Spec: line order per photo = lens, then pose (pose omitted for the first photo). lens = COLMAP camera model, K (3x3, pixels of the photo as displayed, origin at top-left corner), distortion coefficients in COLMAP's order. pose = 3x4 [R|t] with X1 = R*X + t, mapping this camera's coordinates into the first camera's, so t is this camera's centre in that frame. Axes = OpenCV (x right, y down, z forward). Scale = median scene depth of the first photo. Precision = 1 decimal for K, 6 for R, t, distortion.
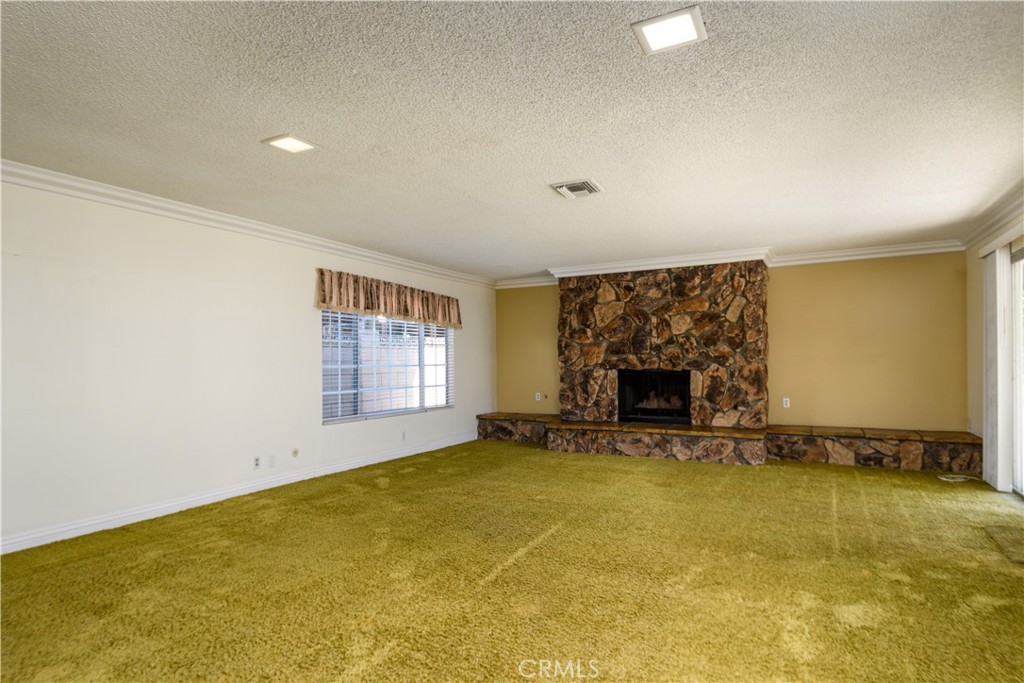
lens RADIAL K [[551.4, 0, 508.7], [0, 551.4, 348.9], [0, 0, 1]] dist [-0.002396, -0.000204]
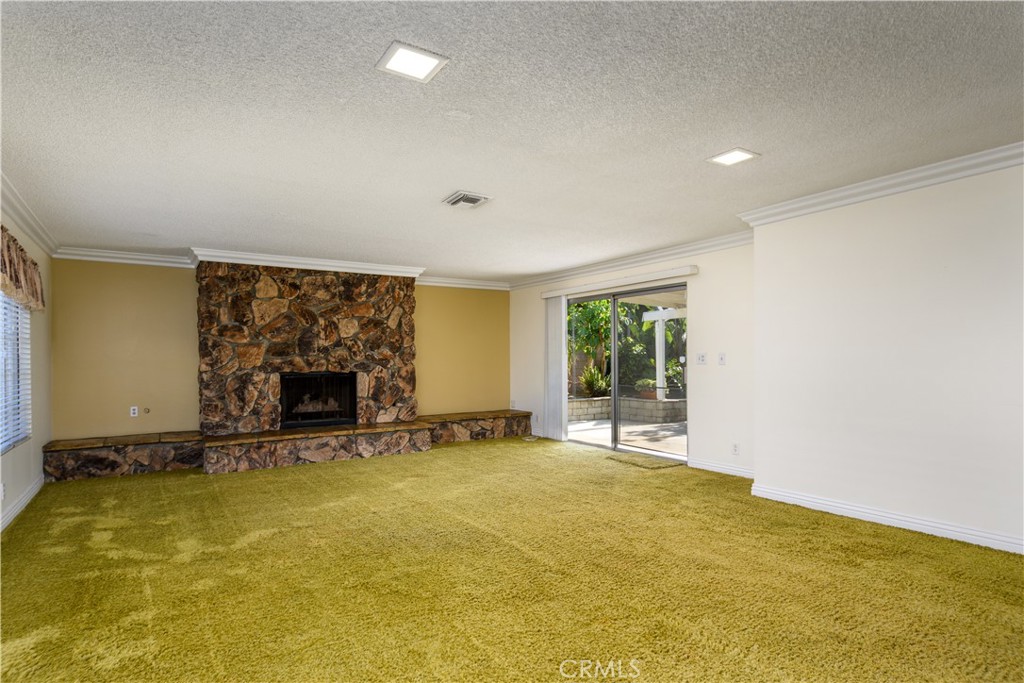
lens RADIAL K [[551.4, 0, 509.5], [0, 551.4, 346.3], [0, 0, 1]] dist [-0.002396, -0.000204]
pose [[0.471418, 0.023973, 0.881584, -0.461660], [-0.018263, 0.999681, -0.017418, 0.002558], [-0.881721, -0.007889, 0.471705, 0.247855]]
